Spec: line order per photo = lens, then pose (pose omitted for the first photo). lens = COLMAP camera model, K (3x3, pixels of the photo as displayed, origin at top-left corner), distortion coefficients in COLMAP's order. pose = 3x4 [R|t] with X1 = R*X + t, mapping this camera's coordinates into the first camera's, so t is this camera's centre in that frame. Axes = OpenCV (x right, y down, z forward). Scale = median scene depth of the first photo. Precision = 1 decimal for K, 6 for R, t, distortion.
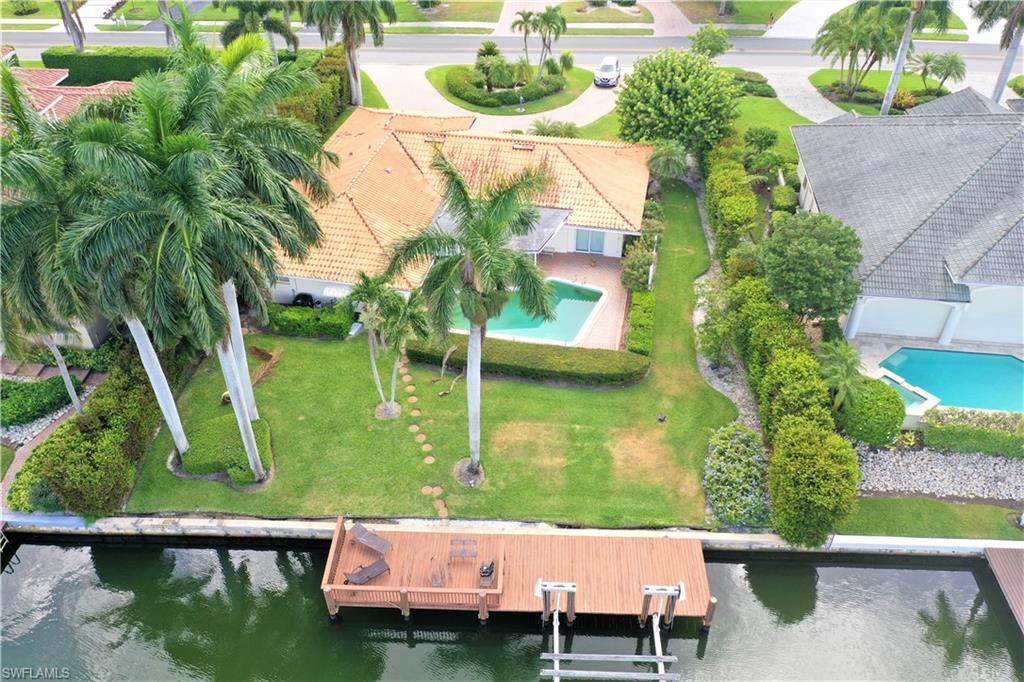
lens RADIAL K [[811.3, 0, 512.6], [0, 811.3, 341.9], [0, 0, 1]] dist [0.003405, 0.004304]
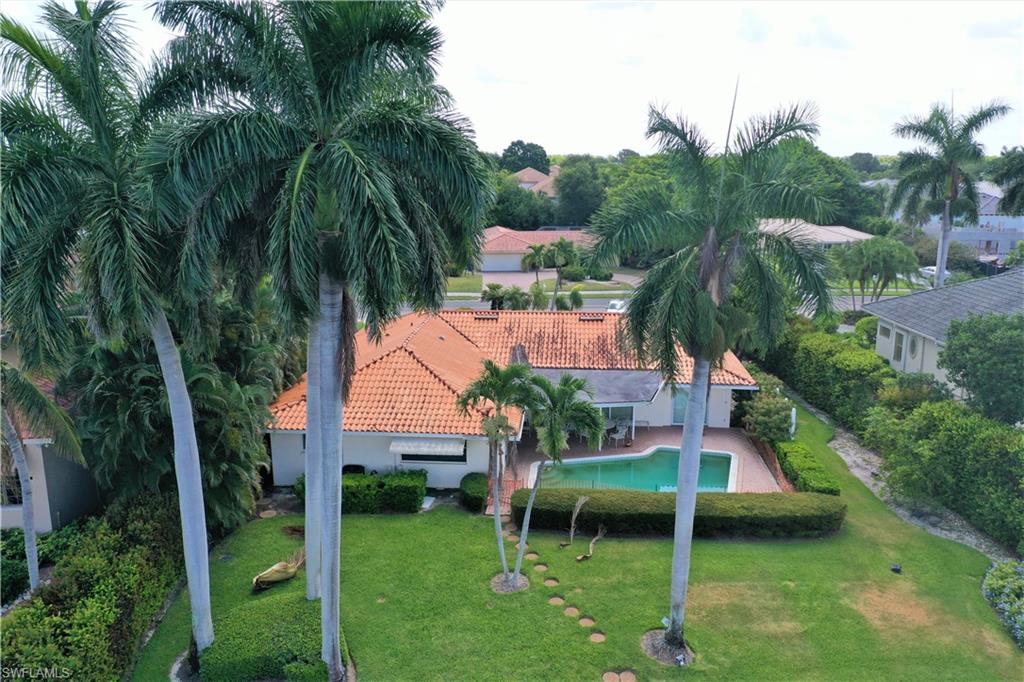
lens RADIAL K [[811.3, 0, 510.0], [0, 811.3, 339.4], [0, 0, 1]] dist [0.003405, 0.004304]
pose [[0.991985, -0.021252, 0.124557, -0.238267], [0.074267, 0.895575, -0.438668, 0.203795], [-0.102228, 0.444402, 0.889975, 0.317218]]
